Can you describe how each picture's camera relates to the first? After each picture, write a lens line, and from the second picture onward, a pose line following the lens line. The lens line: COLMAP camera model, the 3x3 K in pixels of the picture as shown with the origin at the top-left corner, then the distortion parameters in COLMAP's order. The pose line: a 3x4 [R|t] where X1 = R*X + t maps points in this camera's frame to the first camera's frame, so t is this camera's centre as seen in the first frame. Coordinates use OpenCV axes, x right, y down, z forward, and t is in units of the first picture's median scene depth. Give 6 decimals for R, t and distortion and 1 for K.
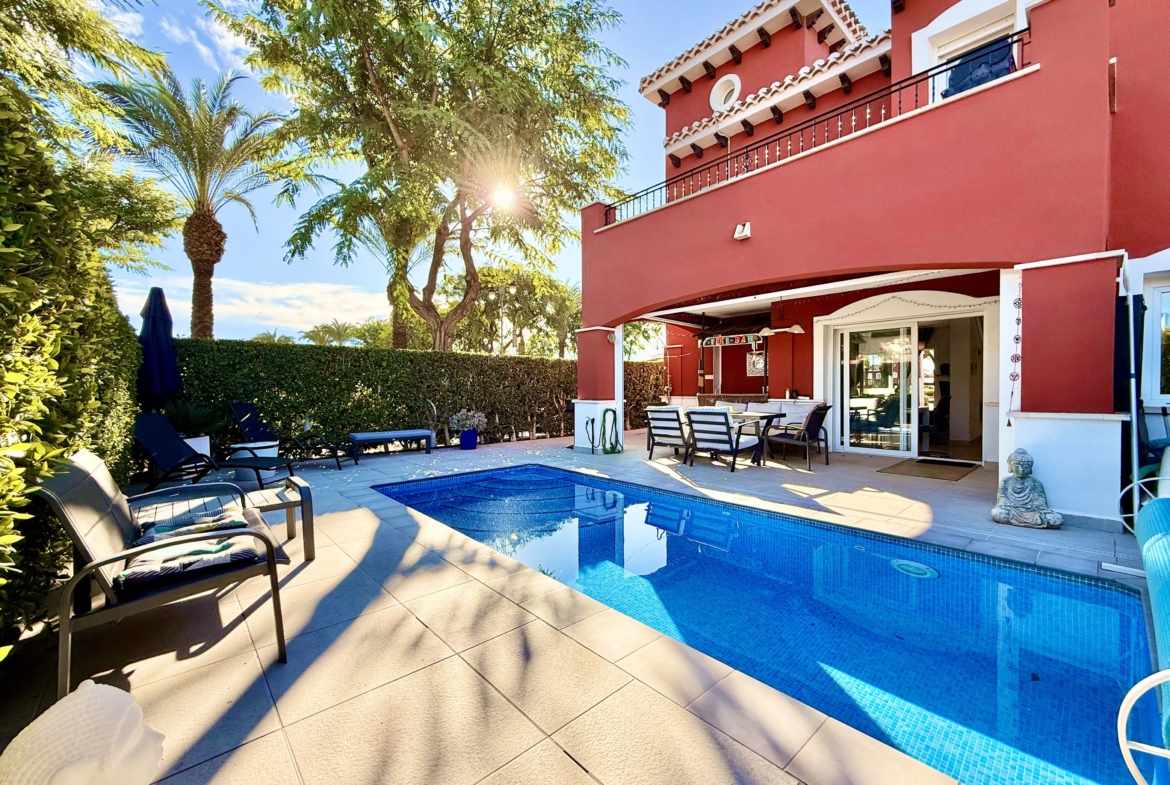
lens RADIAL K [[465.9, 0, 580.4], [0, 465.9, 391.4], [0, 0, 1]] dist [0.000104, -0.000525]
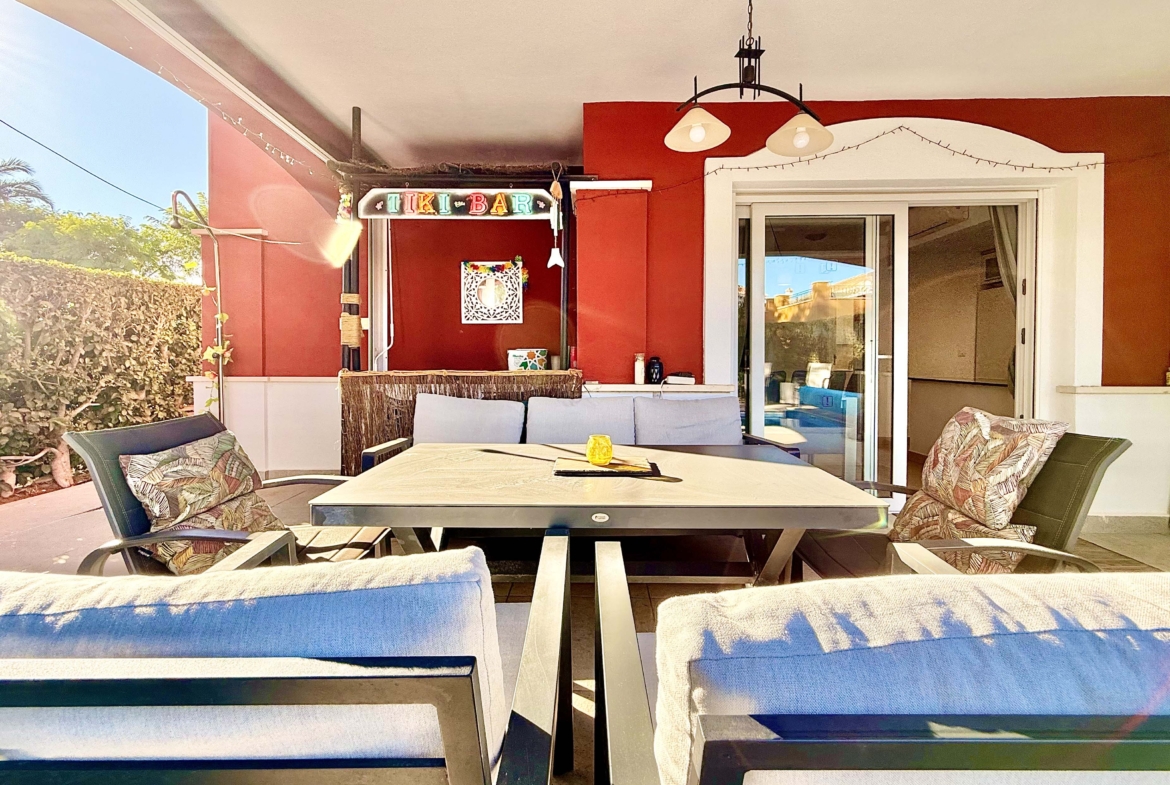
lens RADIAL K [[503.9, 0, 581.4], [0, 503.9, 365.7], [0, 0, 1]] dist [-0.001365, -0.000229]
pose [[0.680479, -0.008231, 0.732721, 0.151147], [0.002397, 0.999957, 0.009006, -0.001146], [-0.732764, -0.004372, 0.680469, 0.842933]]
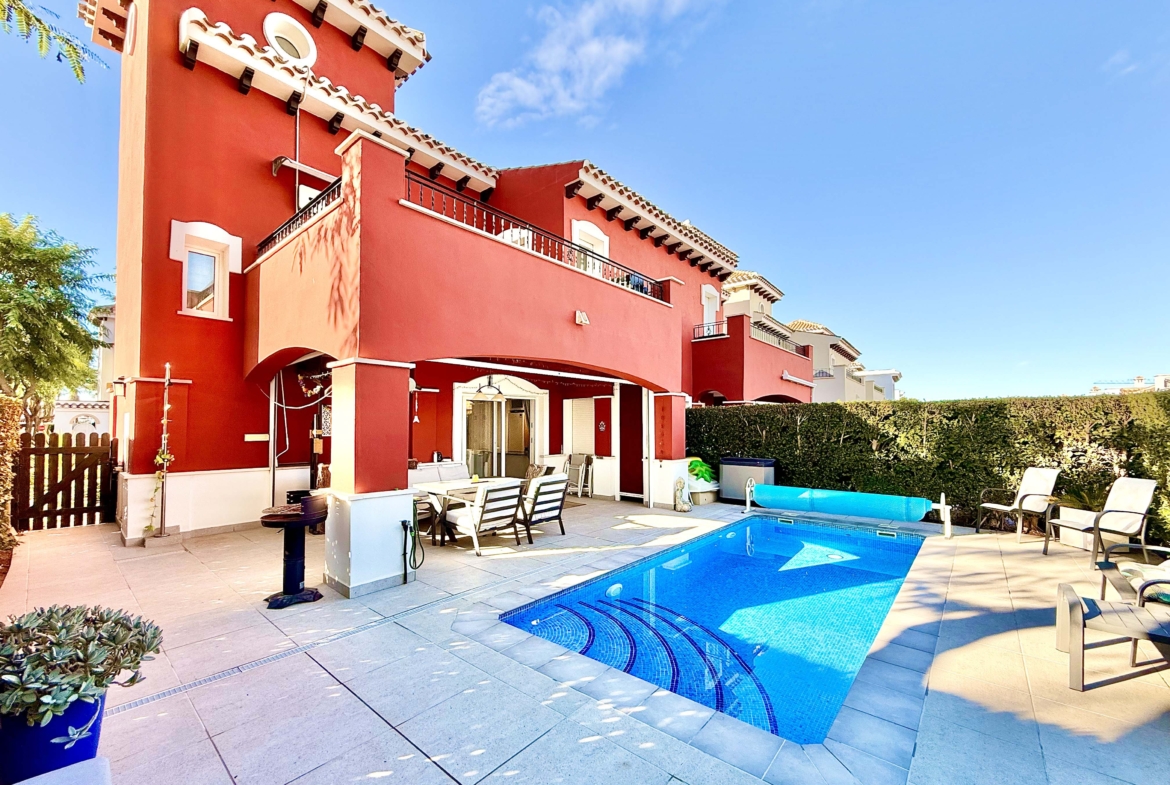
lens RADIAL K [[465.9, 0, 575.6], [0, 465.9, 416.7], [0, 0, 1]] dist [0.000104, -0.000525]
pose [[-0.132352, 0.022453, 0.990948, -0.608781], [0.008083, 0.999735, -0.021572, -0.060670], [-0.991170, 0.005154, -0.132498, 0.912025]]
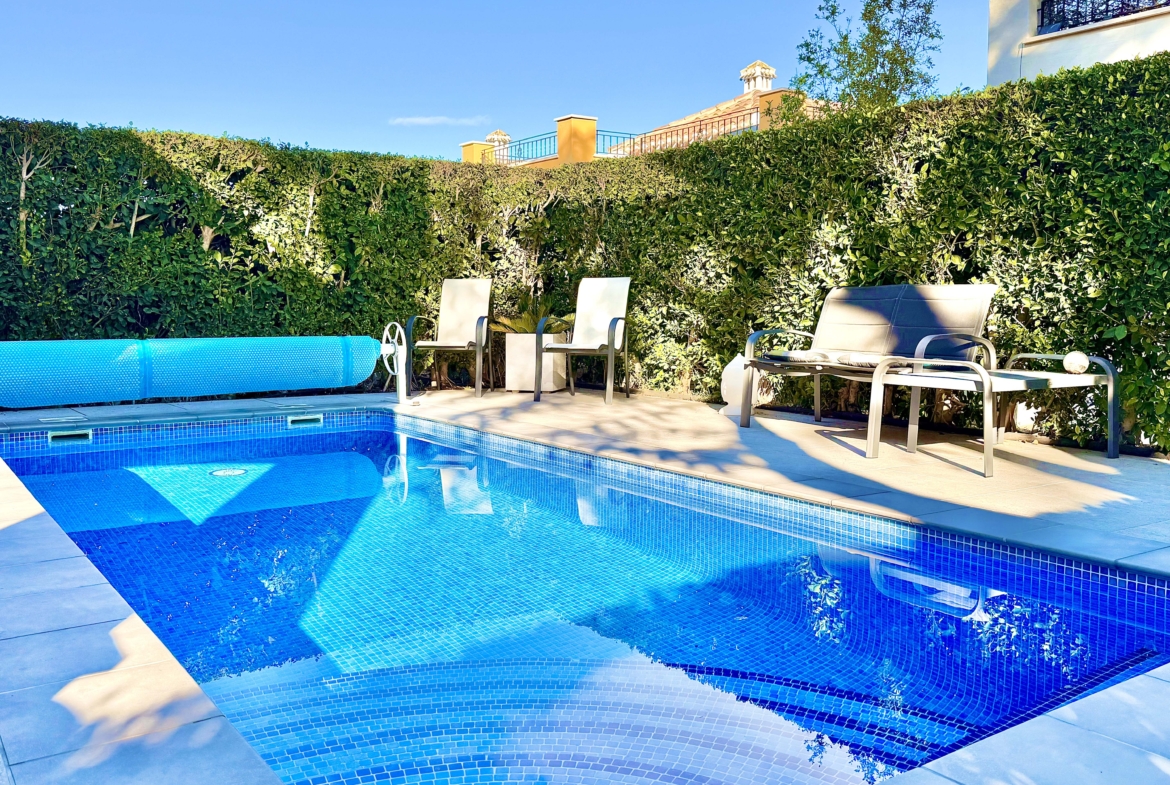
lens RADIAL K [[1019.1, 0, 584.2], [0, 1019.1, 391.6], [0, 0, 1]] dist [0.066580, -0.091760]
pose [[-0.993966, -0.007522, 0.109433, -0.135717], [0.002586, 0.995761, 0.091938, 0.042992], [-0.109661, 0.091666, -0.989733, 1.077646]]
